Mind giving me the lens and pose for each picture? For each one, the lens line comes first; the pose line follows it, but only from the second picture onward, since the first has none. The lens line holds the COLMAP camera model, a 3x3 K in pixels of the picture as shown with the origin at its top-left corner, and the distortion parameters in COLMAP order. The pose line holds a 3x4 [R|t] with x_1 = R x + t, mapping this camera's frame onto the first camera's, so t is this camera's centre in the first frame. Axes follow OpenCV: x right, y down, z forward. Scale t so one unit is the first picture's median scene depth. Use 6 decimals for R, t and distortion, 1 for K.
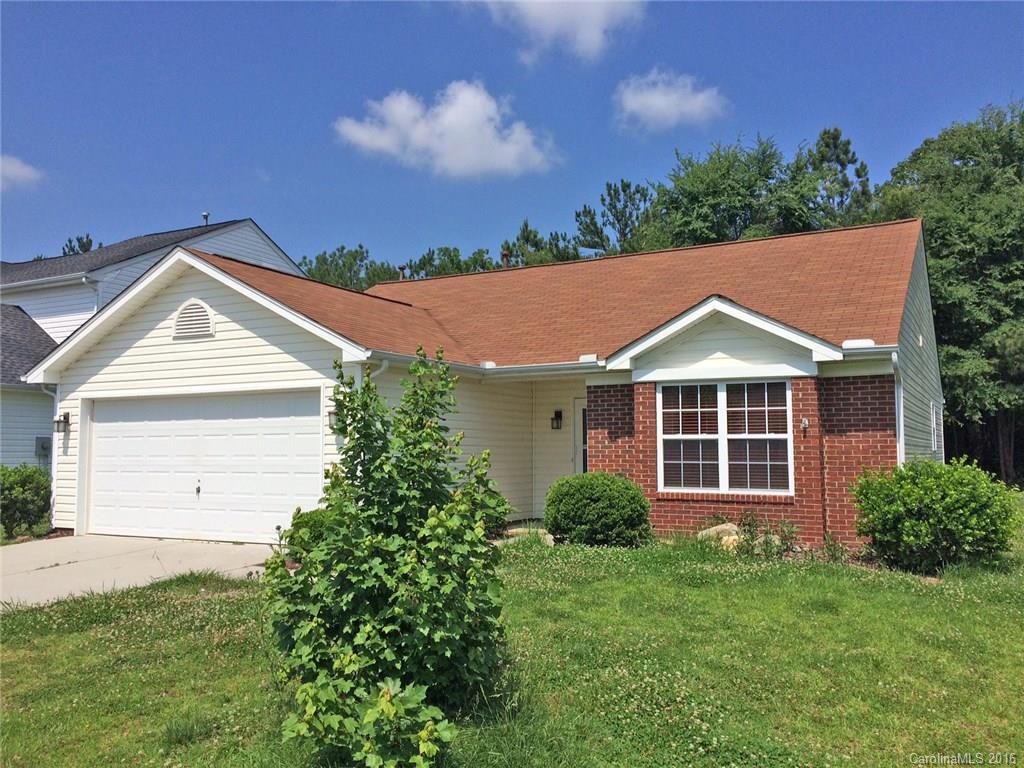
lens RADIAL K [[881.3, 0, 512.0], [0, 881.3, 384.0], [0, 0, 1]] dist [0.023718, 0.006857]
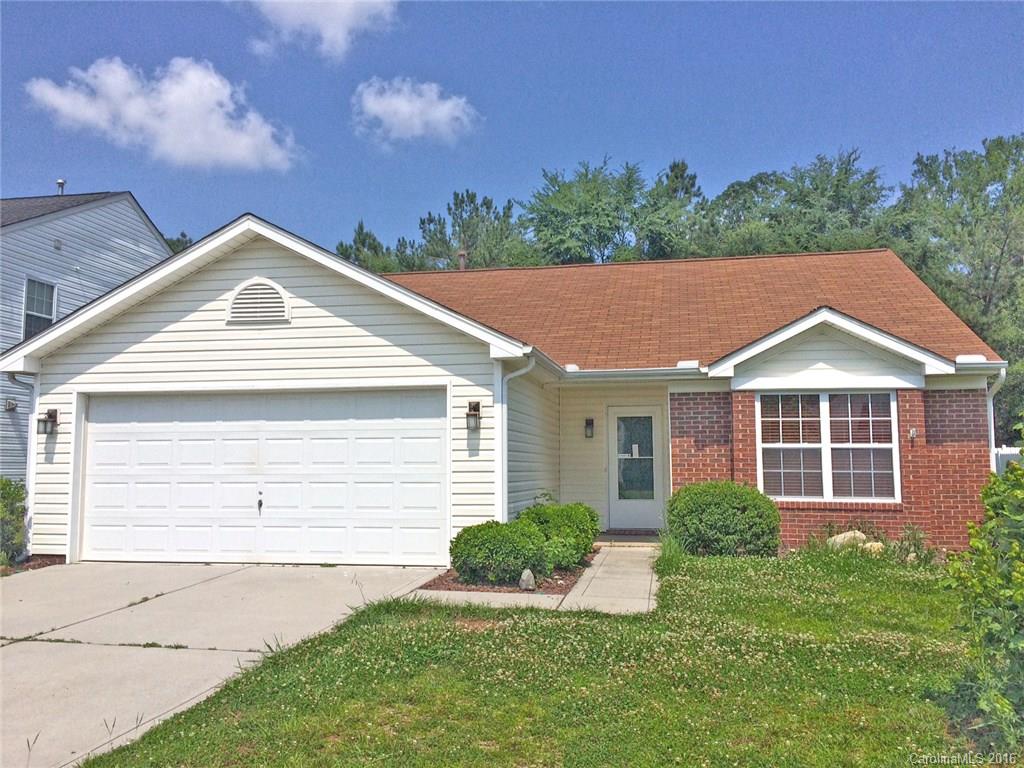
lens RADIAL K [[910.2, 0, 512.0], [0, 910.2, 384.0], [0, 0, 1]] dist [0.029054, 0.008672]
pose [[0.953101, 0.029099, 0.301249, -0.409930], [-0.024768, 0.999528, -0.018187, 0.016113], [-0.301636, 0.009872, 0.953372, 0.101716]]
